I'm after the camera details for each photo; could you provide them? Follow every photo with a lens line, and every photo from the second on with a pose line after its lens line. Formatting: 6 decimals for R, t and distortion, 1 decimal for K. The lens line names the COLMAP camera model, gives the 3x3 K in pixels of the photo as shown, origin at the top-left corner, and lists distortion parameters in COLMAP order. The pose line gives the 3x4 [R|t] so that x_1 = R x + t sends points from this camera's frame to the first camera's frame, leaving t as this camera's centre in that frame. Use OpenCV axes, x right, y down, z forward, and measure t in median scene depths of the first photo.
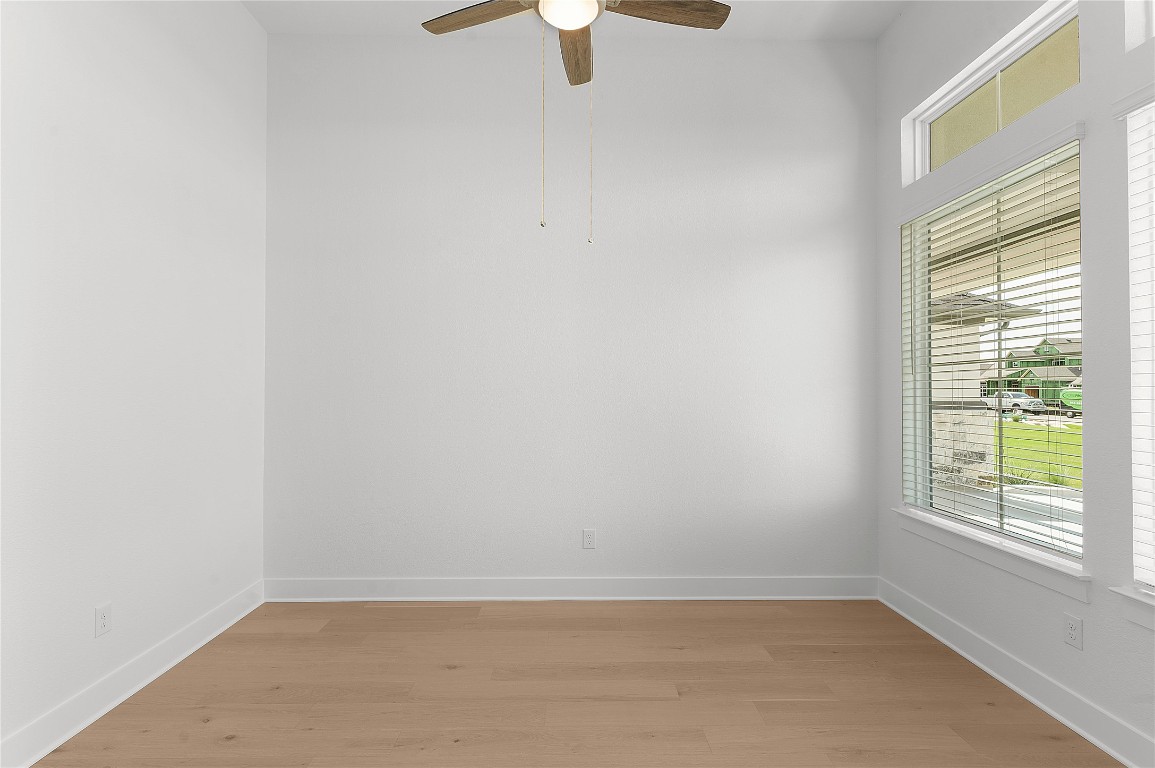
lens RADIAL K [[560.2, 0, 577.5], [0, 560.2, 384.0], [0, 0, 1]] dist [0.009464, 0.000991]
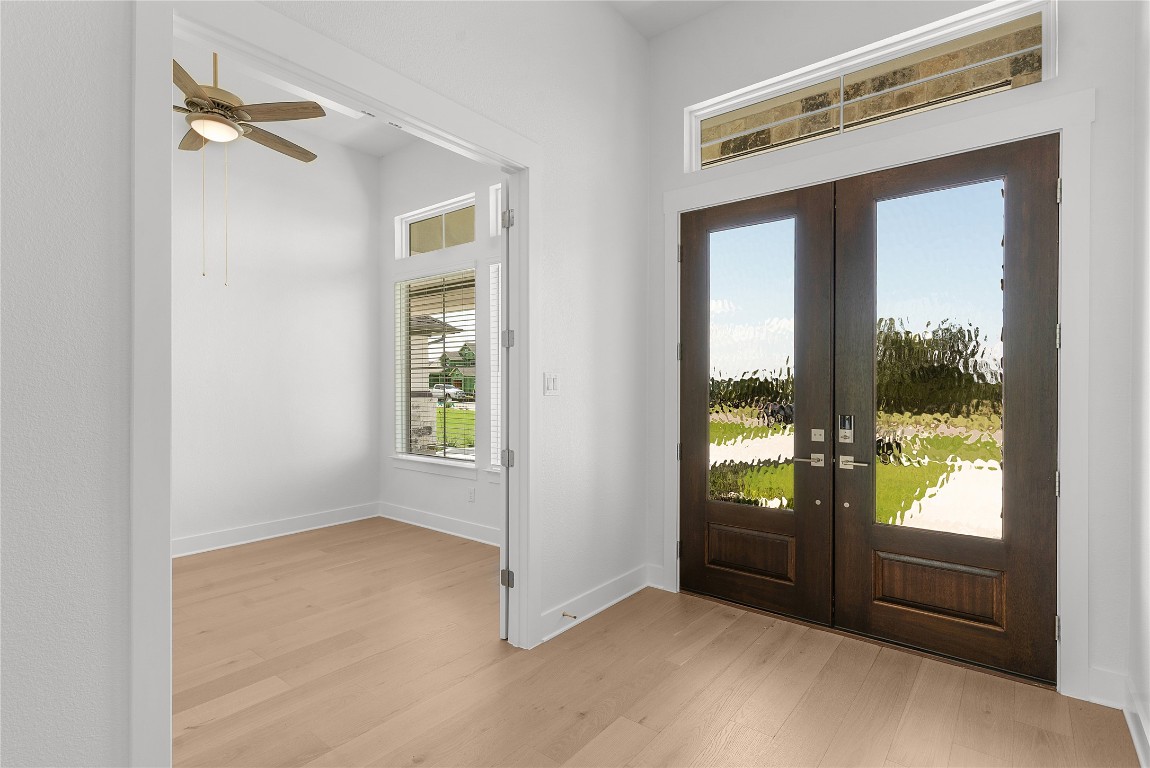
lens RADIAL K [[557.8, 0, 575.0], [0, 557.8, 384.0], [0, 0, 1]] dist [0.009464, 0.000991]
pose [[0.632920, -0.002164, 0.774214, -0.280237], [-0.007250, 0.999936, 0.008721, -0.004449], [-0.774183, -0.011133, 0.632864, -0.347943]]
